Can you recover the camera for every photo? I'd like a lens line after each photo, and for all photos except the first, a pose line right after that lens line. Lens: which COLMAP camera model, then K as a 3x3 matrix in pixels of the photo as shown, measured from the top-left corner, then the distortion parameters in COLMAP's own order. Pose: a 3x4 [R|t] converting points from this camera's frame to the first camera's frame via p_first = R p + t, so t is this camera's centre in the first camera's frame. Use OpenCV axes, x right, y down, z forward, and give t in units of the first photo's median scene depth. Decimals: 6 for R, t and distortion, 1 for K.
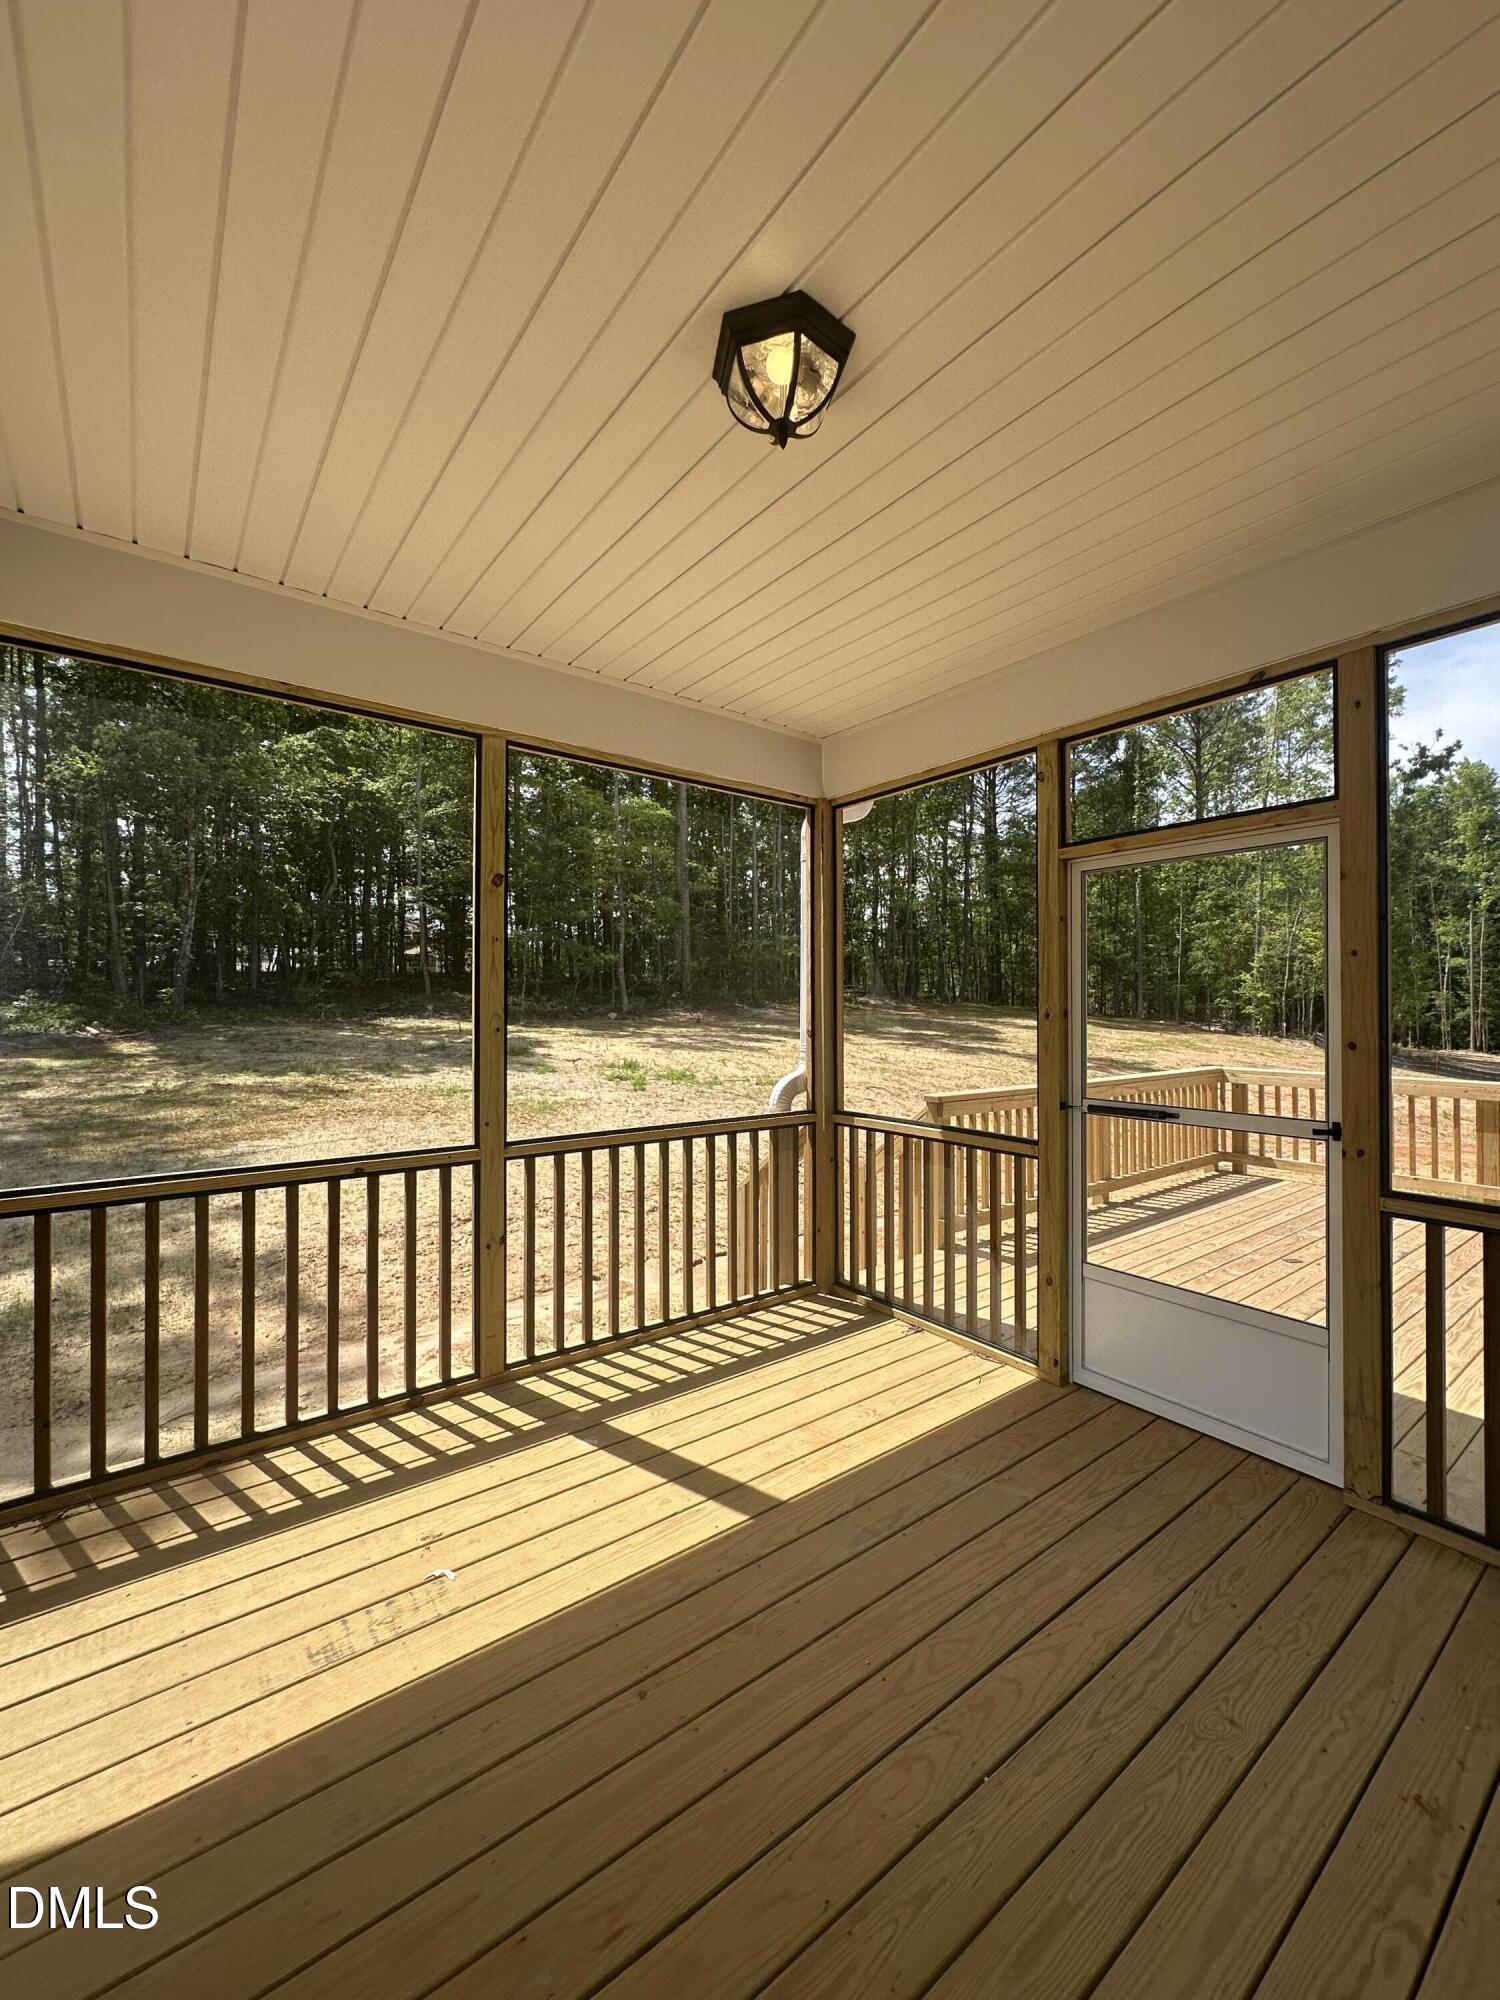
lens RADIAL K [[800.6, 0, 750.2], [0, 800.6, 997.7], [0, 0, 1]] dist [-0.001699, 0.000212]
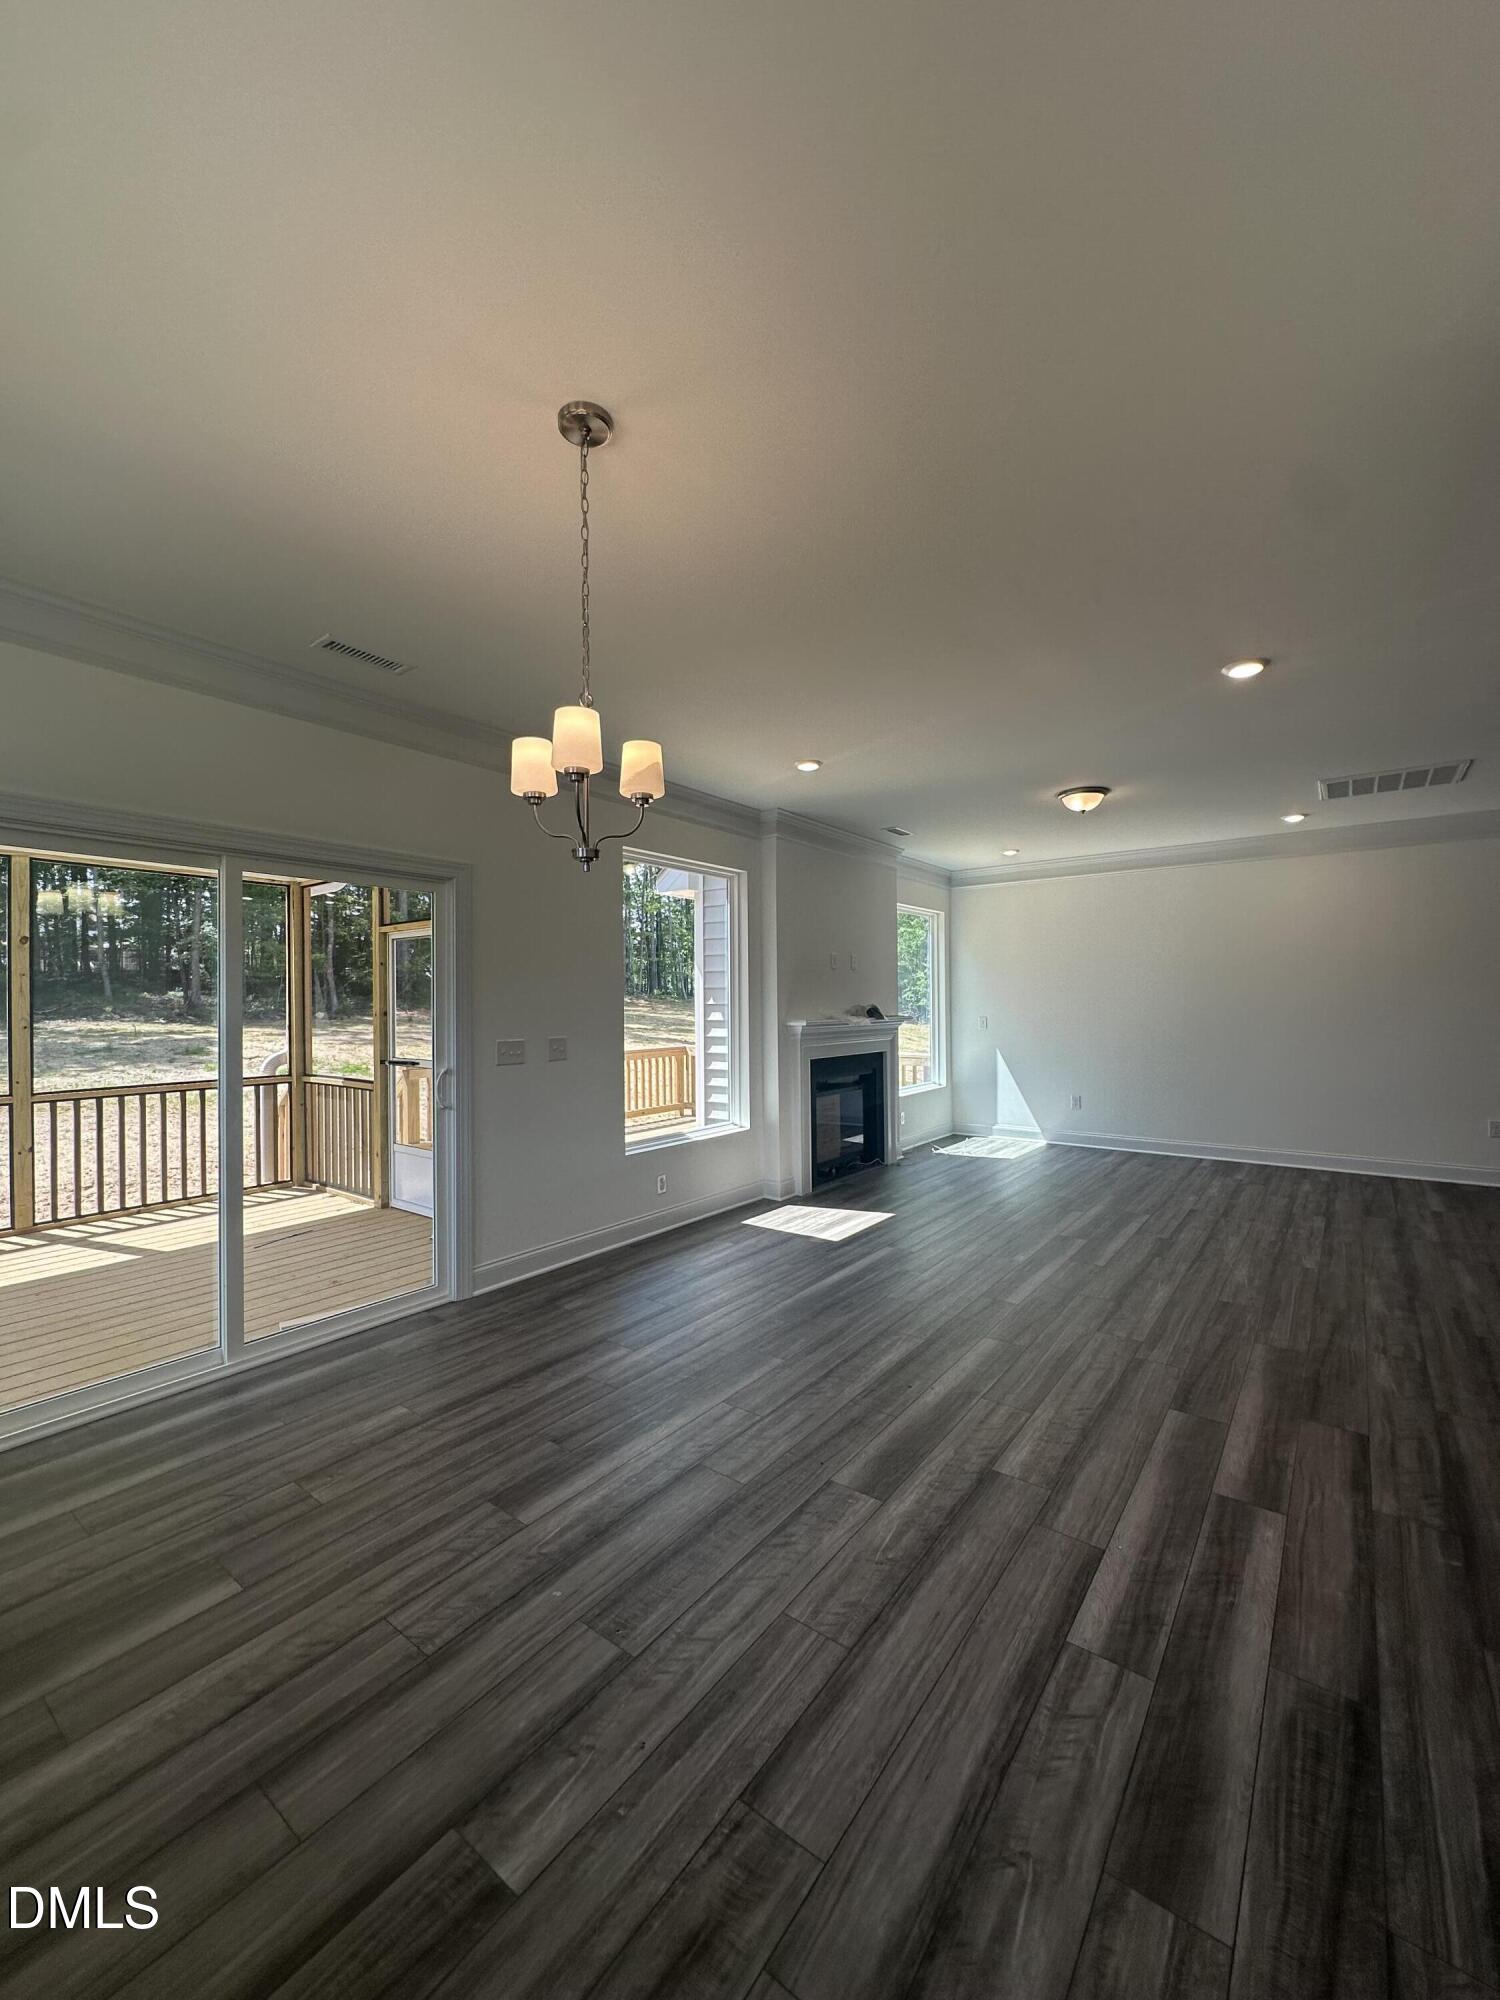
lens RADIAL K [[800.6, 0, 750.2], [0, 800.6, 997.7], [0, 0, 1]] dist [-0.001699, 0.000212]
pose [[0.964924, -0.008203, 0.262400, 0.549731], [0.006747, 0.999956, 0.006452, -0.017814], [-0.262441, -0.004455, 0.964938, -0.794507]]
